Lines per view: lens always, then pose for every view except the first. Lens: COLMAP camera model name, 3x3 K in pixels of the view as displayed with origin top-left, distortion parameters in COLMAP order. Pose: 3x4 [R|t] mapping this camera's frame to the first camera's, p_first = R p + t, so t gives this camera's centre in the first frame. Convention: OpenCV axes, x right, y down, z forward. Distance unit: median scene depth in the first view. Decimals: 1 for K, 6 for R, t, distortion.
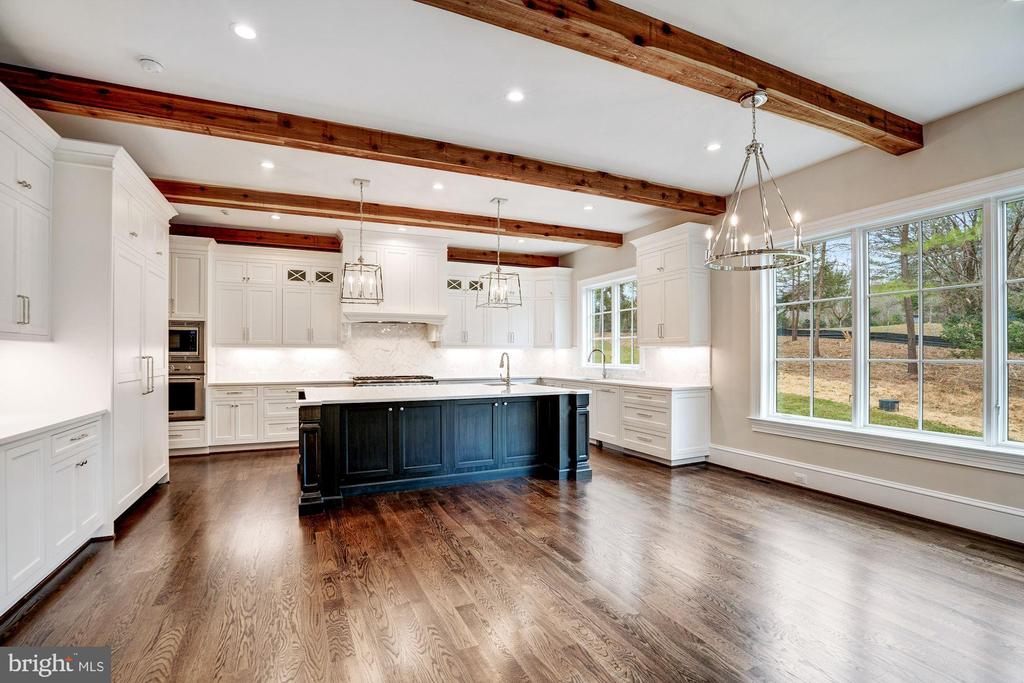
lens RADIAL K [[467.0, 0, 509.0], [0, 467.0, 352.3], [0, 0, 1]] dist [-0.058299, 0.025129]
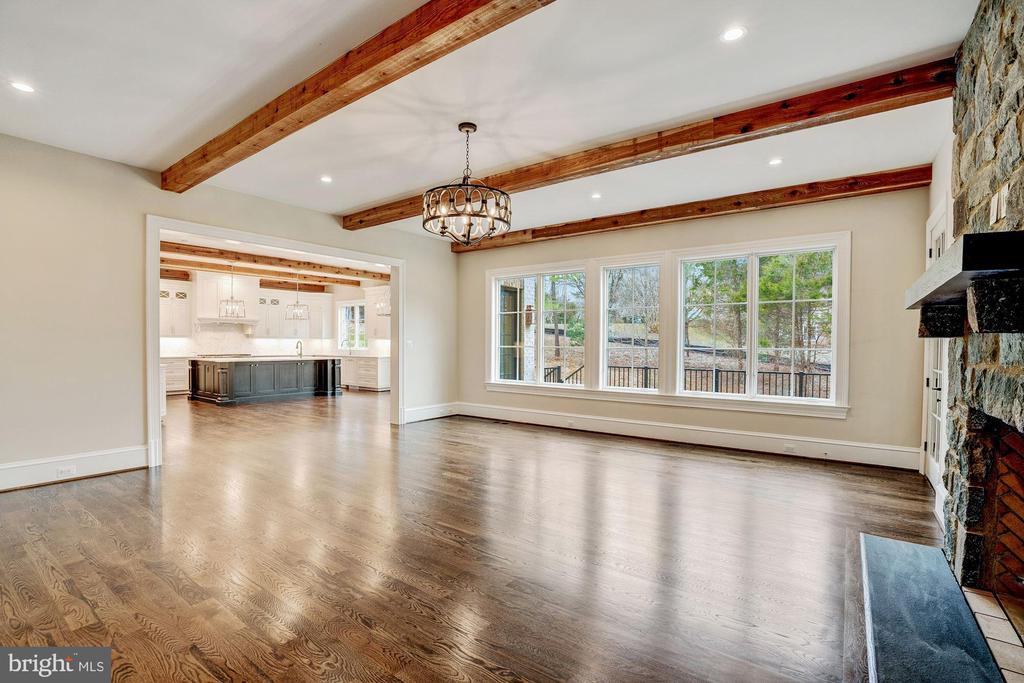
lens RADIAL K [[467.0, 0, 509.0], [0, 467.0, 352.3], [0, 0, 1]] dist [-0.058299, 0.025129]
pose [[0.875372, -0.003003, 0.483440, -0.221942], [-0.010612, 0.999620, 0.025425, -0.014535], [-0.483333, -0.027387, 0.875008, -1.493620]]
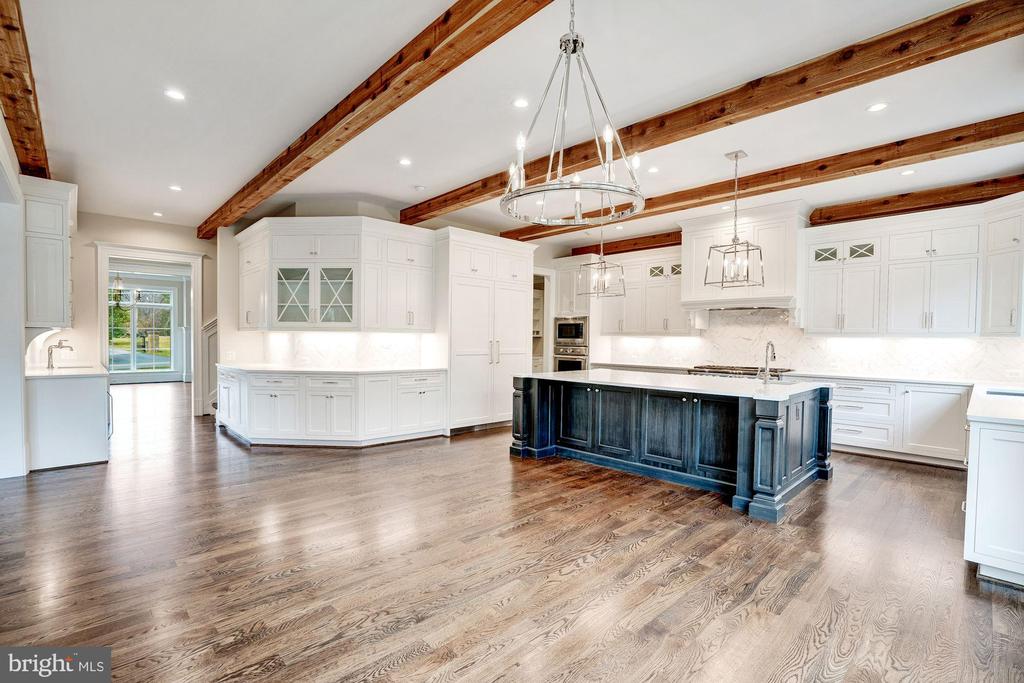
lens RADIAL K [[467.0, 0, 509.0], [0, 467.0, 352.3], [0, 0, 1]] dist [-0.058299, 0.025129]
pose [[0.335484, 0.031236, -0.941528, 0.683347], [-0.009787, 0.999512, 0.029672, -0.000268], [0.941995, -0.000740, 0.335626, 0.396193]]
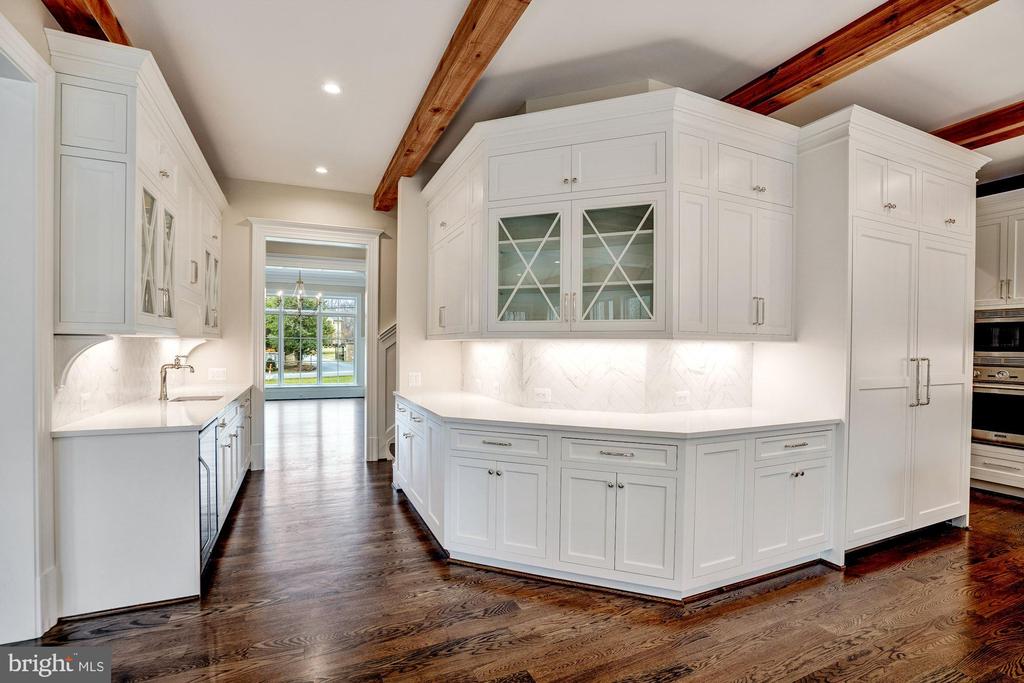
lens RADIAL K [[447.4, 0, 515.1], [0, 447.4, 349.2], [0, 0, 1]] dist [-0.024537, 0.000154]
pose [[0.021420, 0.005956, -0.999753, -0.041496], [-0.006899, 0.999959, 0.005809, -0.004746], [0.999747, 0.006773, 0.021460, 0.242987]]
